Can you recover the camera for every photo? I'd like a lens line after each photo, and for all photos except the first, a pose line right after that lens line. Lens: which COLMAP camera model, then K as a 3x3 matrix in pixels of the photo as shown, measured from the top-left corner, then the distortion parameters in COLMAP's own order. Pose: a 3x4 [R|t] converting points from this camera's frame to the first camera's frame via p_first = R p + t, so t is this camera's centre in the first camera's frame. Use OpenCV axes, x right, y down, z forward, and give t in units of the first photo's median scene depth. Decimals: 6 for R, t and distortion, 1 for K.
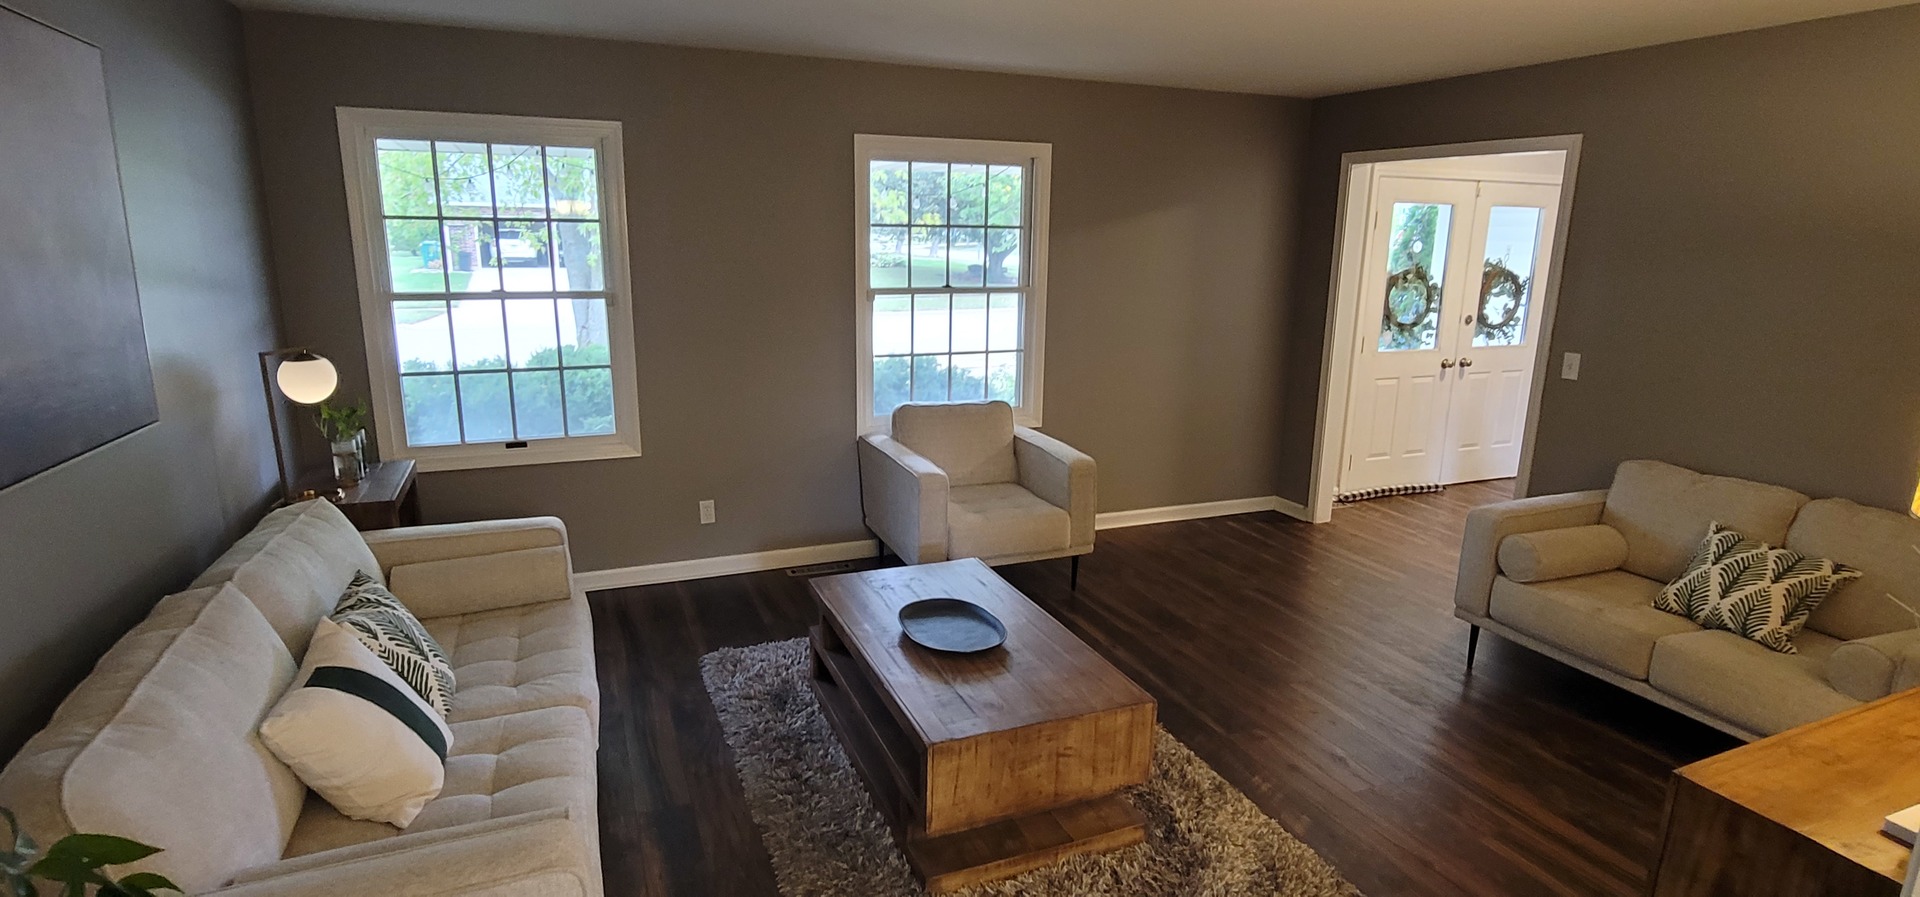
lens RADIAL K [[962.4, 0, 964.8], [0, 962.4, 446.6], [0, 0, 1]] dist [-0.000437, 0.000052]
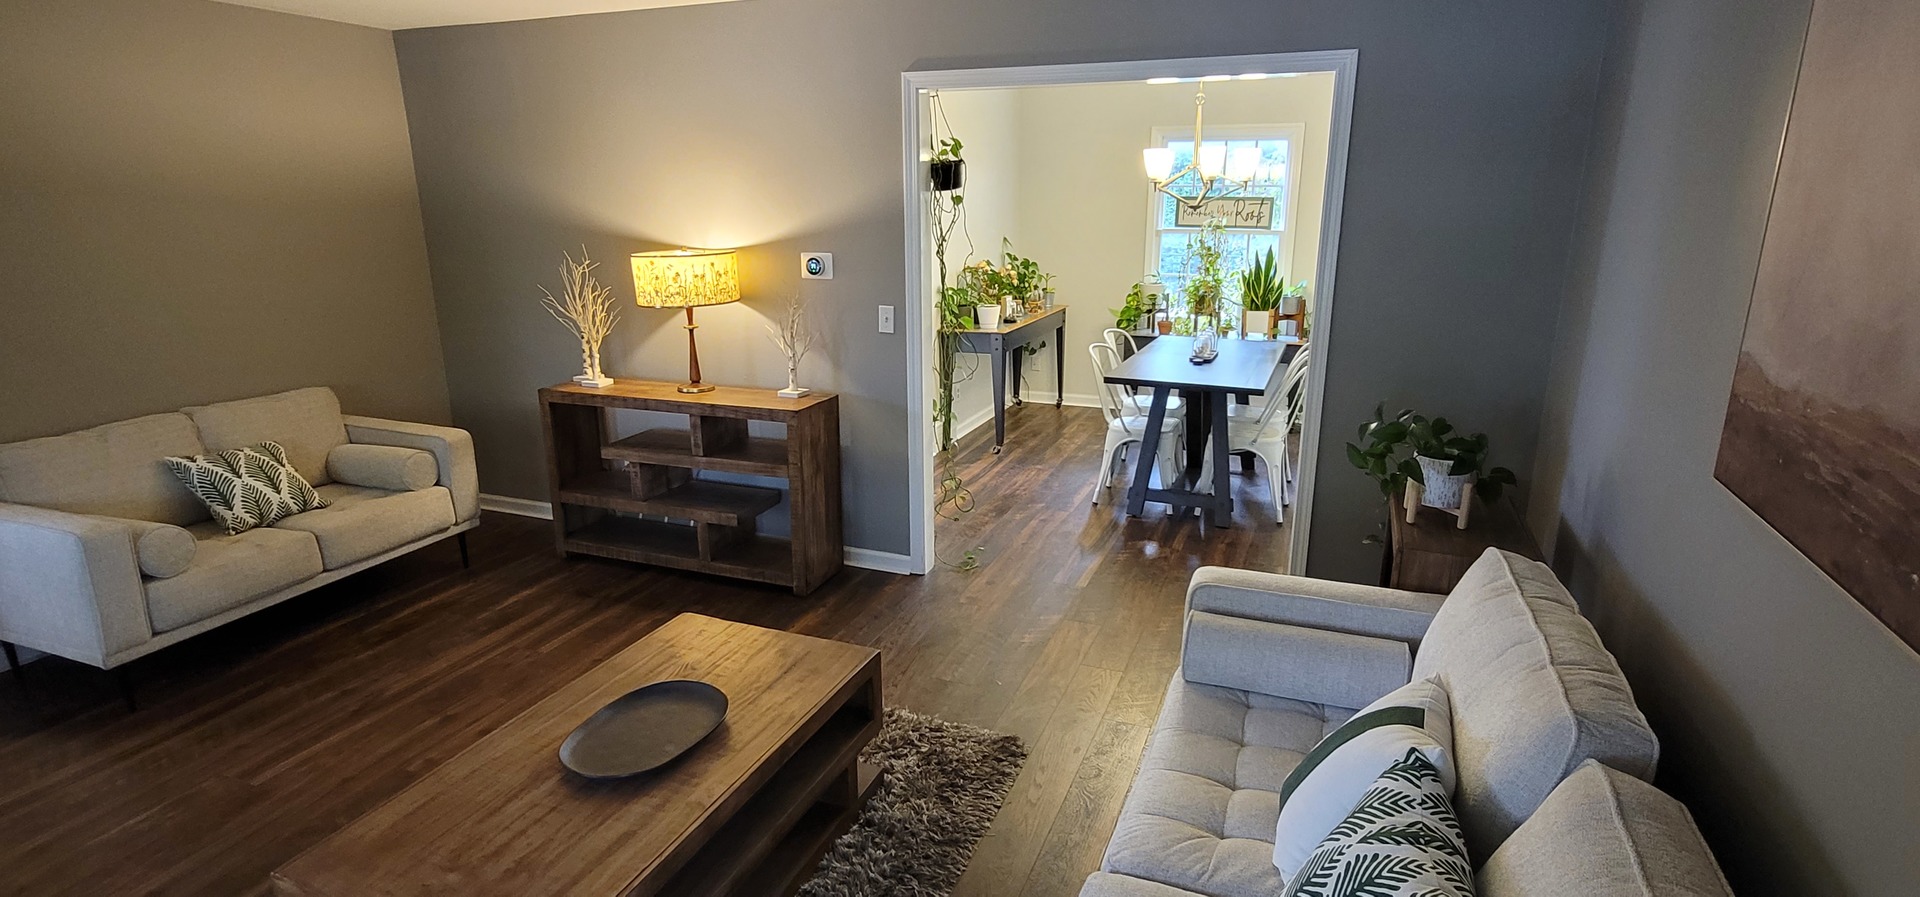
lens RADIAL K [[962.4, 0, 962.5], [0, 962.4, 451.5], [0, 0, 1]] dist [-0.000437, 0.000052]
pose [[-0.712016, -0.185213, 0.677296, -0.613397], [0.150957, 0.901652, 0.405260, -0.244937], [-0.685745, 0.390794, -0.614031, 1.136287]]
